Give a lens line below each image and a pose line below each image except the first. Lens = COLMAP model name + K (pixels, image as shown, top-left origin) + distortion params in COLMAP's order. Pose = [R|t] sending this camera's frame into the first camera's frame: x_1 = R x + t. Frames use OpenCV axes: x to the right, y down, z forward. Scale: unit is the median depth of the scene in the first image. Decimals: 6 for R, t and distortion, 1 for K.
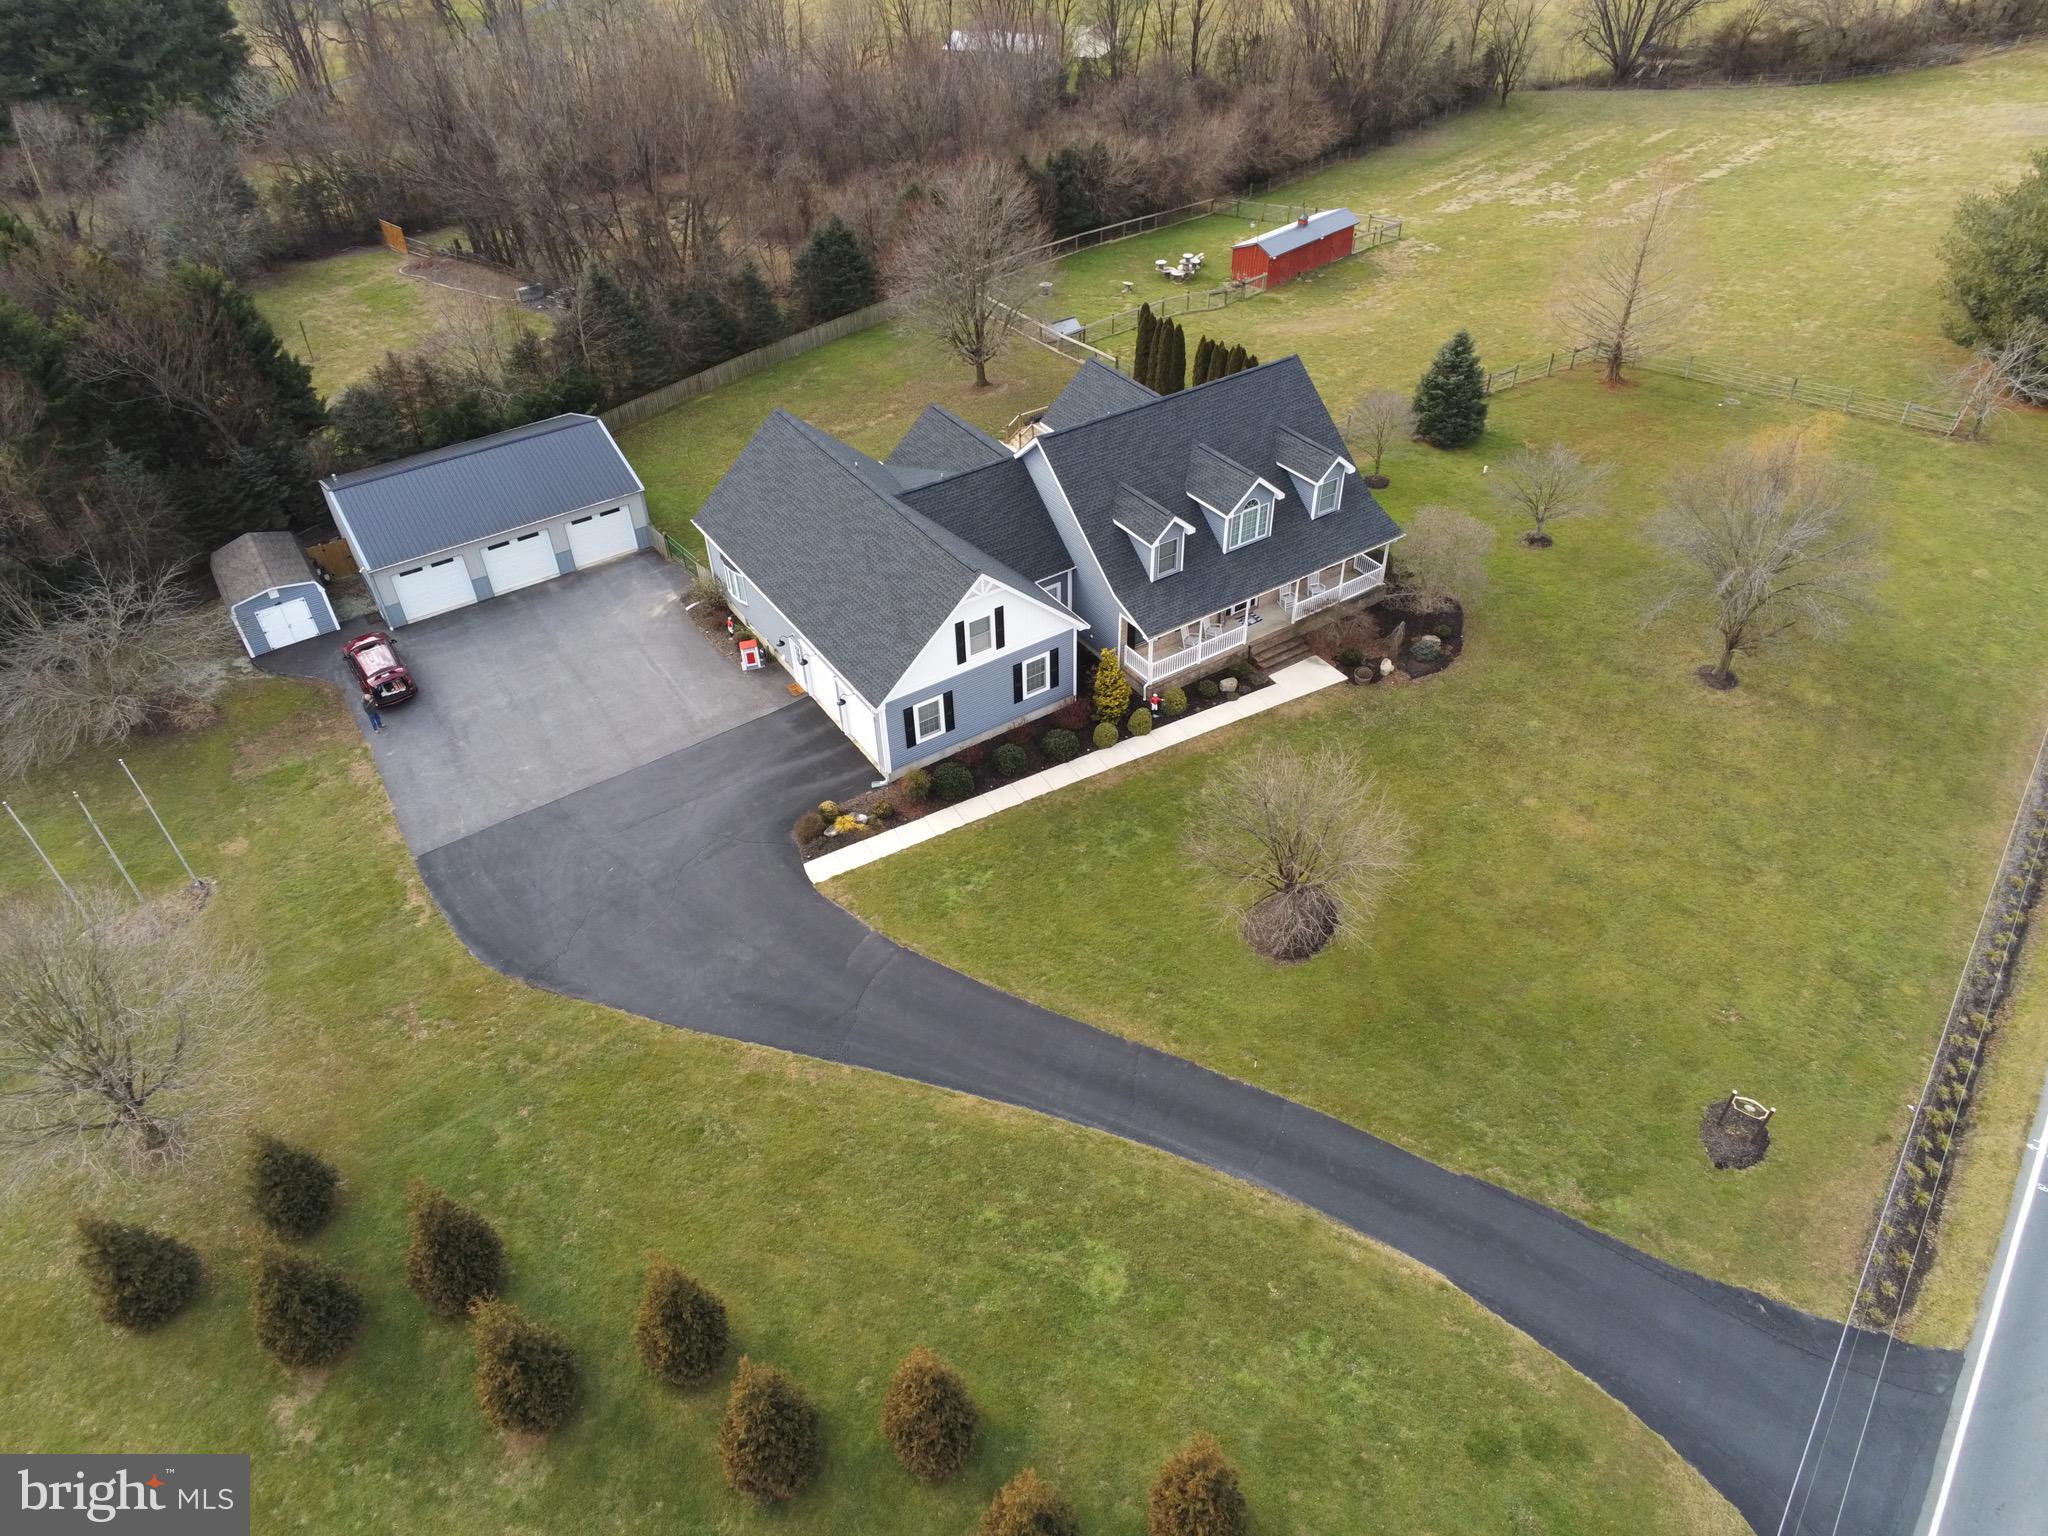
lens RADIAL K [[1329.7, 0, 1020.8], [0, 1329.7, 766.1], [0, 0, 1]] dist [0.000989, 0.001750]
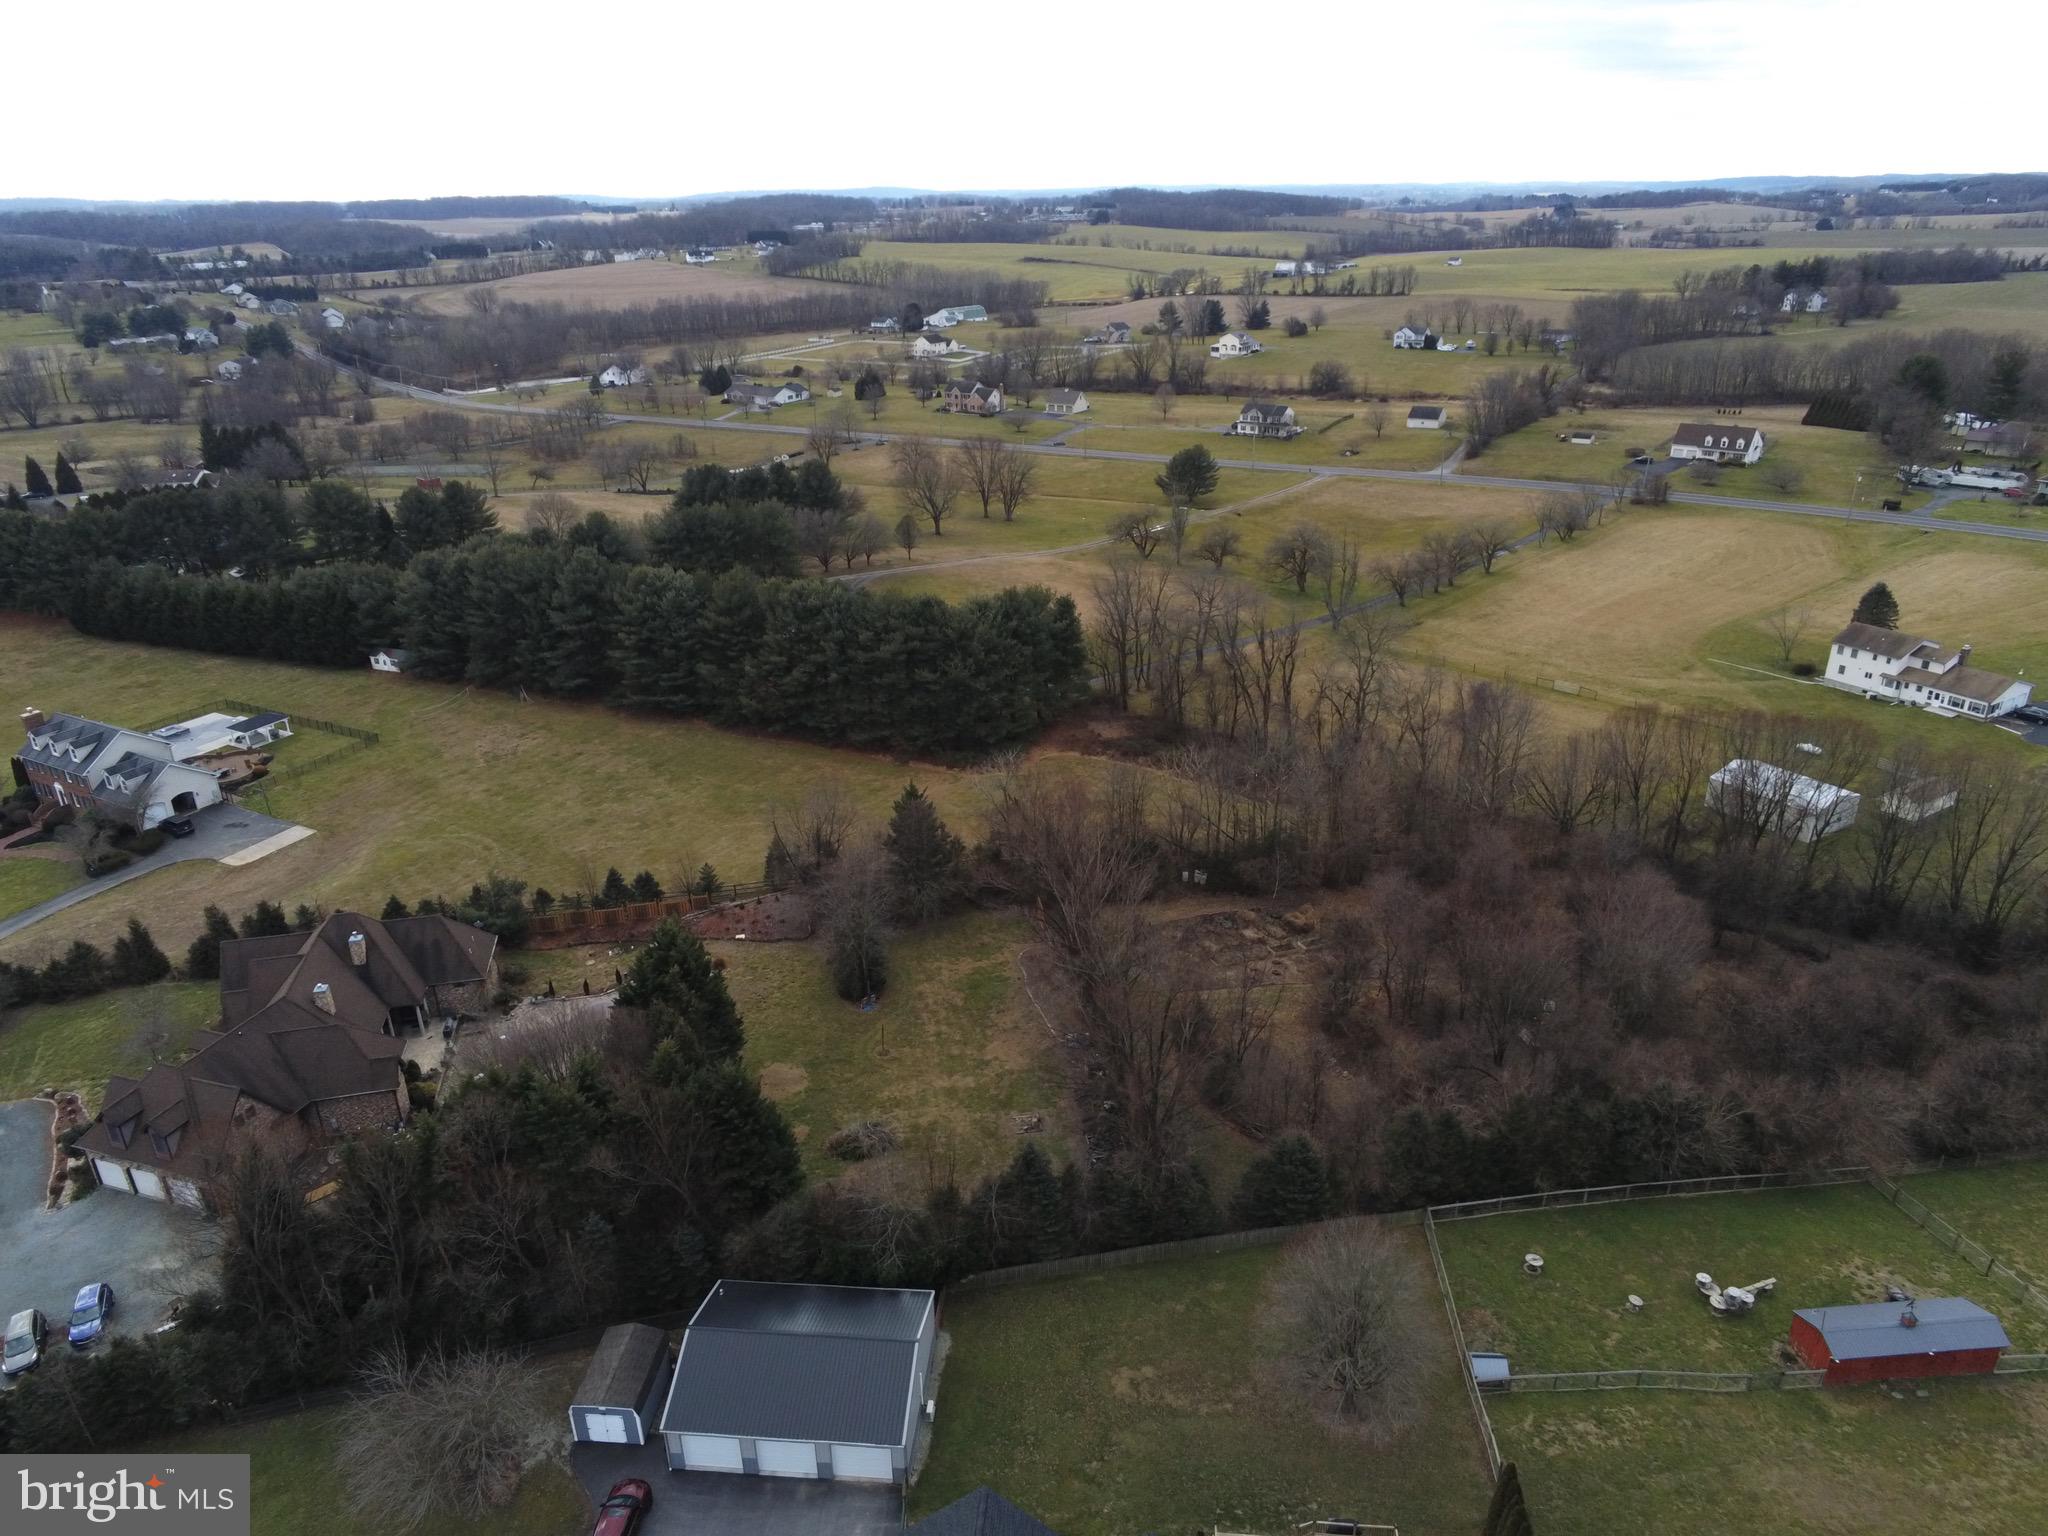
lens RADIAL K [[1329.7, 0, 1020.8], [0, 1329.7, 766.1], [0, 0, 1]] dist [0.000989, 0.001750]
pose [[0.780617, 0.257344, -0.569571, 0.289693], [-0.401525, 0.904856, -0.141471, -0.668595], [0.478973, 0.339132, 0.809676, 0.001698]]
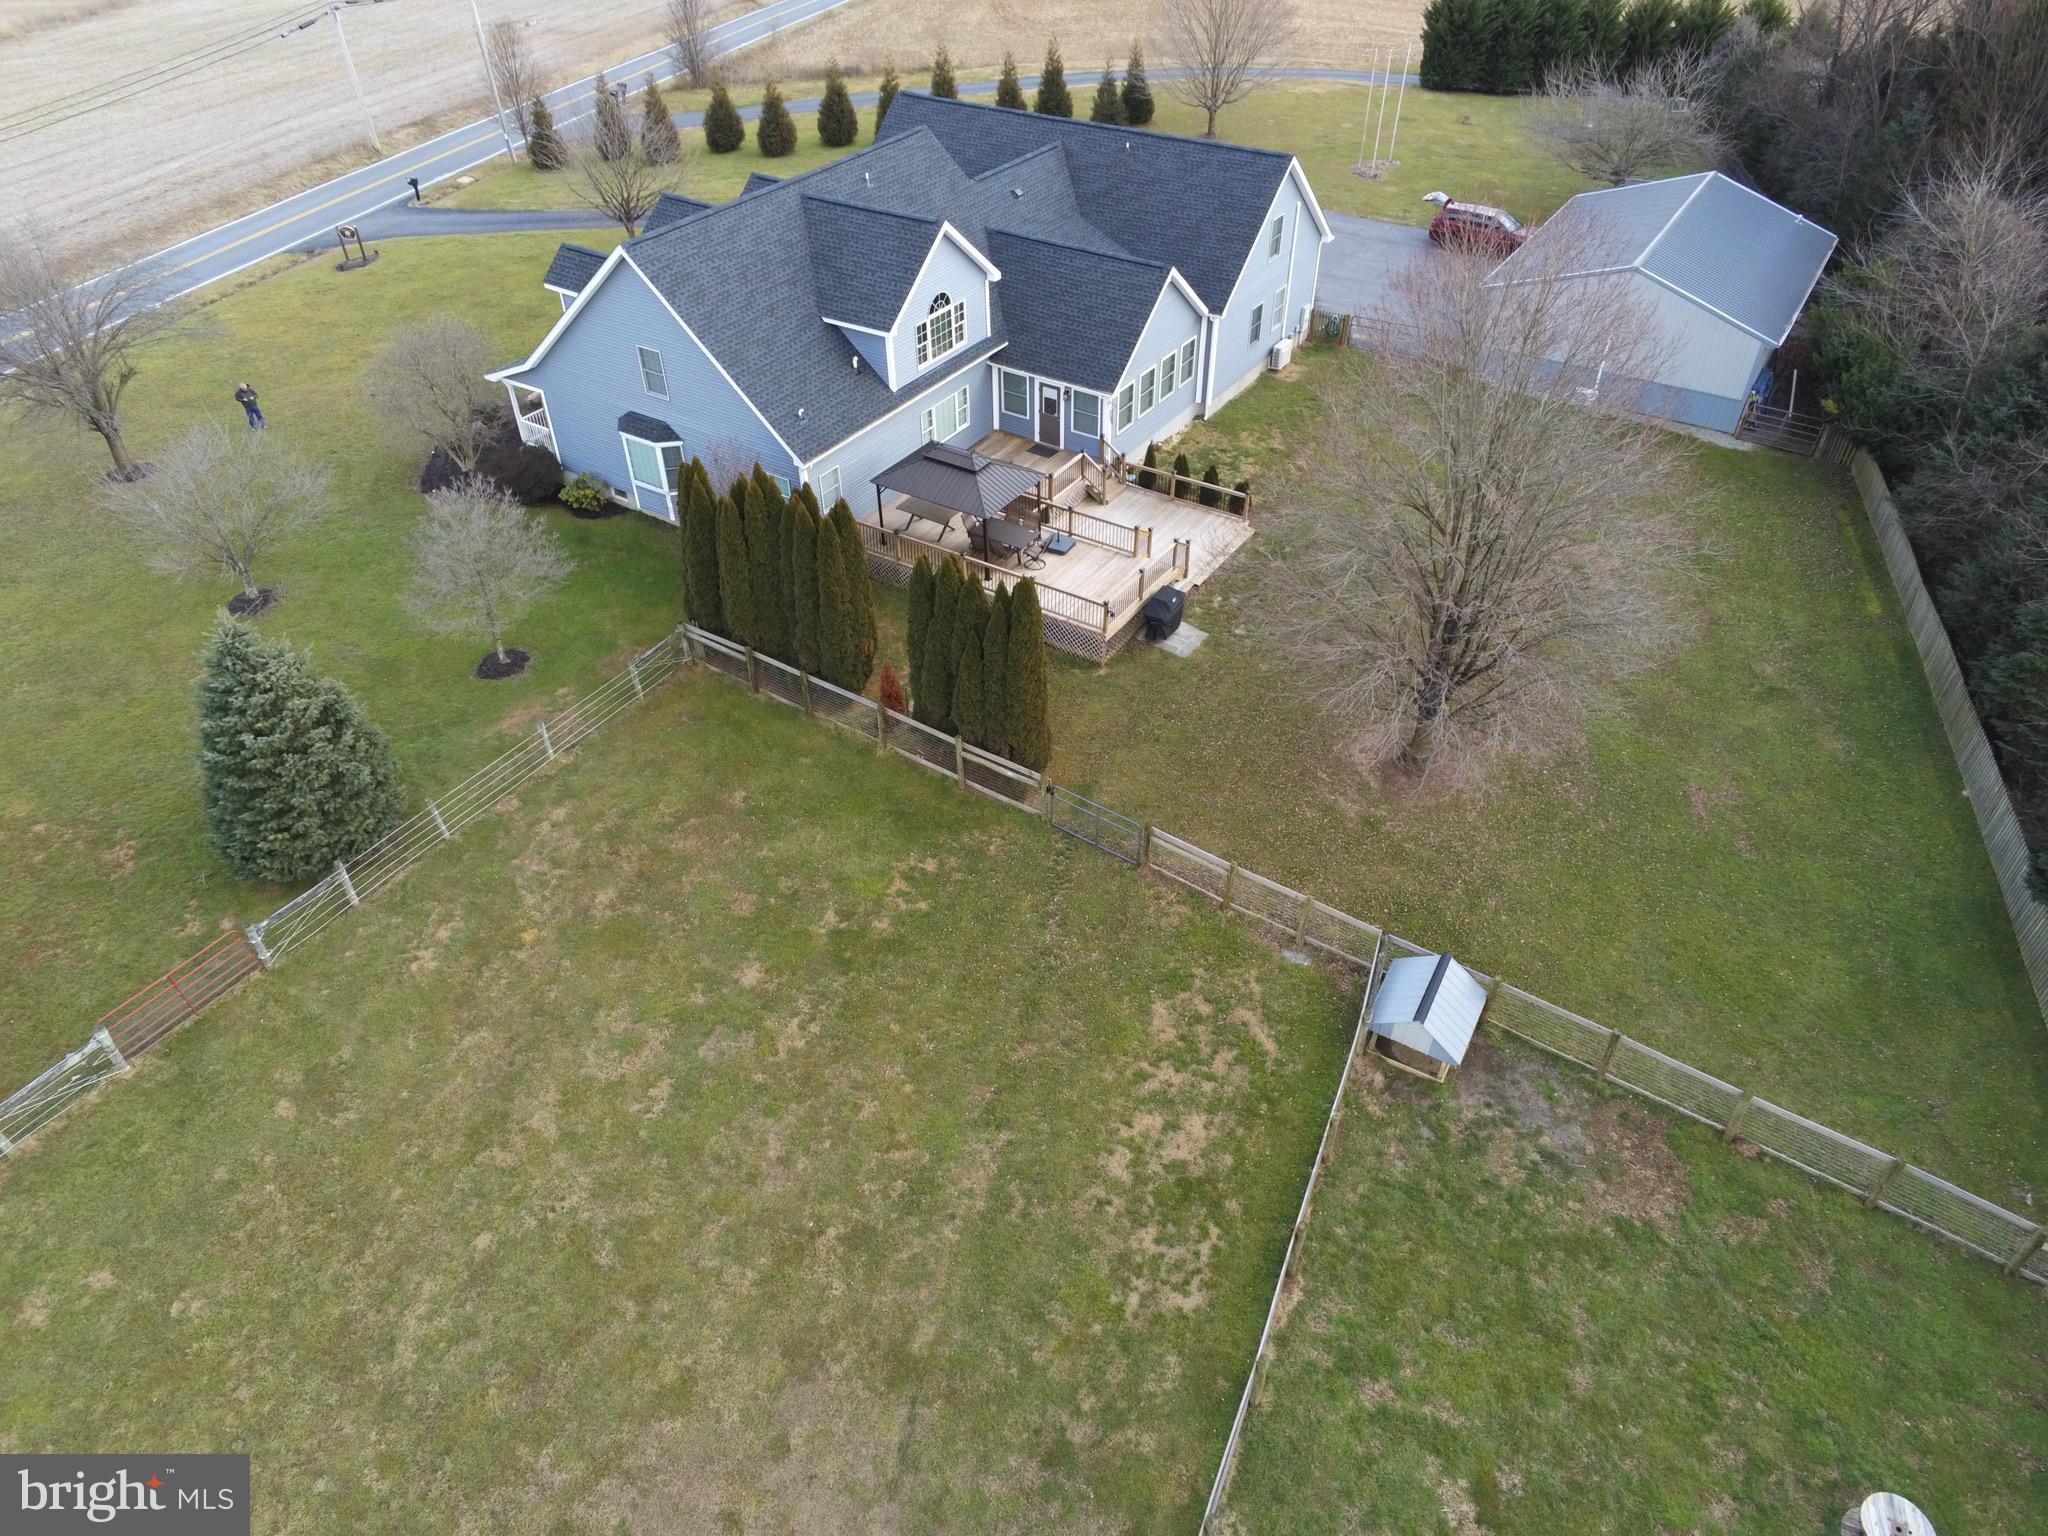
lens RADIAL K [[1323.8, 0, 1024.0], [0, 1323.8, 768.0], [0, 0, 1]] dist [0.003200, 0.001758]
pose [[-0.919267, 0.277307, -0.279373, 0.292122], [-0.225658, 0.210279, 0.951242, -0.943131], [0.322532, 0.937488, -0.130726, 1.459334]]
